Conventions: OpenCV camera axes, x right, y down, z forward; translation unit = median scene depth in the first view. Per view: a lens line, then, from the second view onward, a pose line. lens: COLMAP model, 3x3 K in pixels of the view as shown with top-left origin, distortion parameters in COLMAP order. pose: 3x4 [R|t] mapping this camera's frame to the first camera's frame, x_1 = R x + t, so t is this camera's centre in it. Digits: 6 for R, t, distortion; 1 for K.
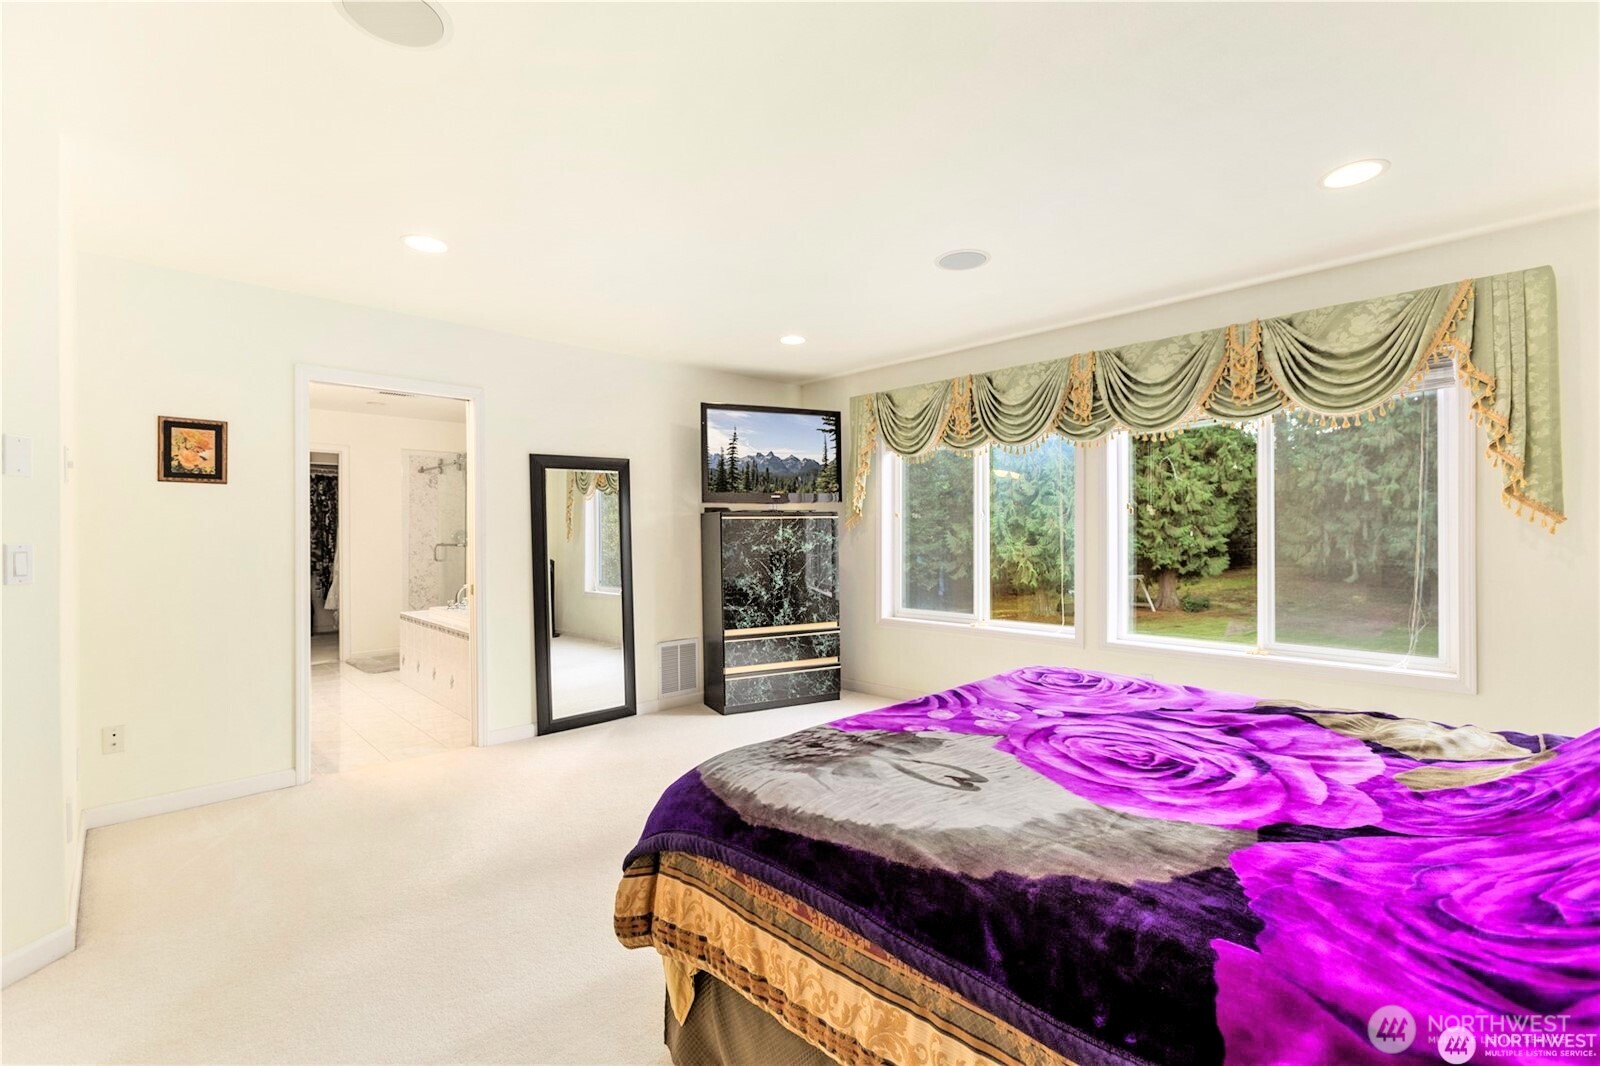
lens RADIAL K [[702.6, 0, 806.4], [0, 702.6, 529.8], [0, 0, 1]] dist [-0.015128, 0.008695]
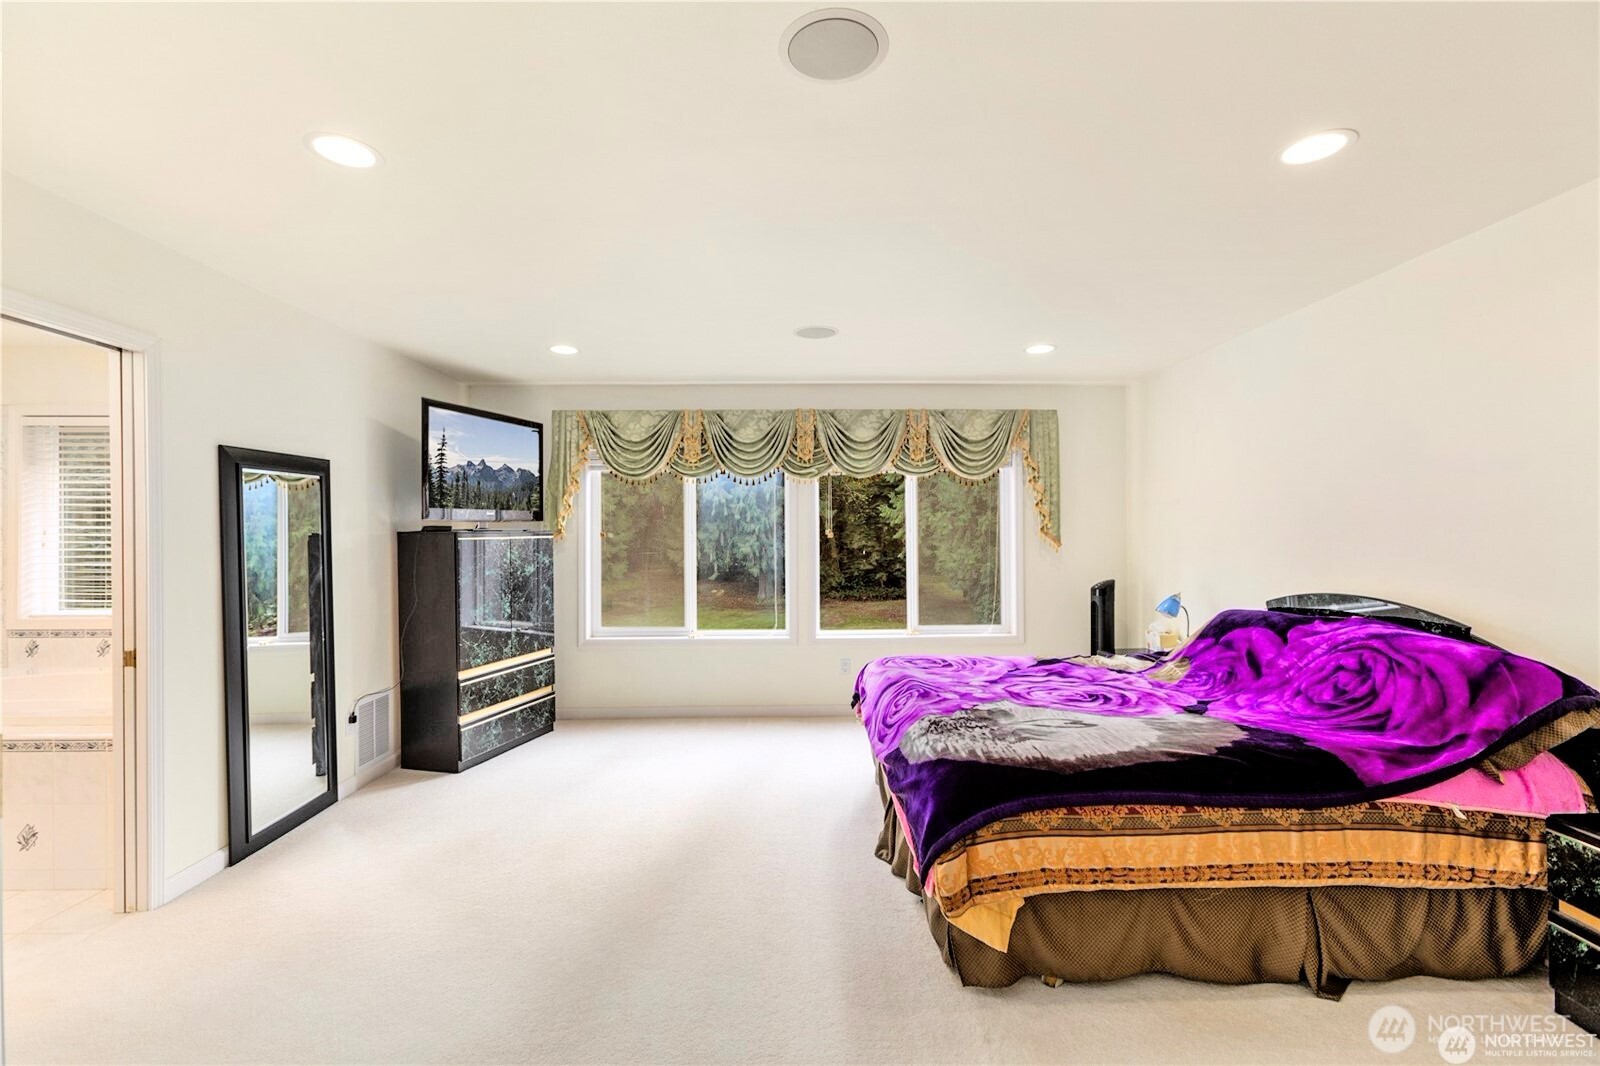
lens RADIAL K [[702.6, 0, 800.4], [0, 702.6, 530.1], [0, 0, 1]] dist [-0.015128, 0.008695]
pose [[0.682067, 0.008205, 0.731243, -0.443246], [-0.001590, 0.999951, -0.009737, -0.019267], [-0.731288, 0.005479, 0.682047, 0.124019]]
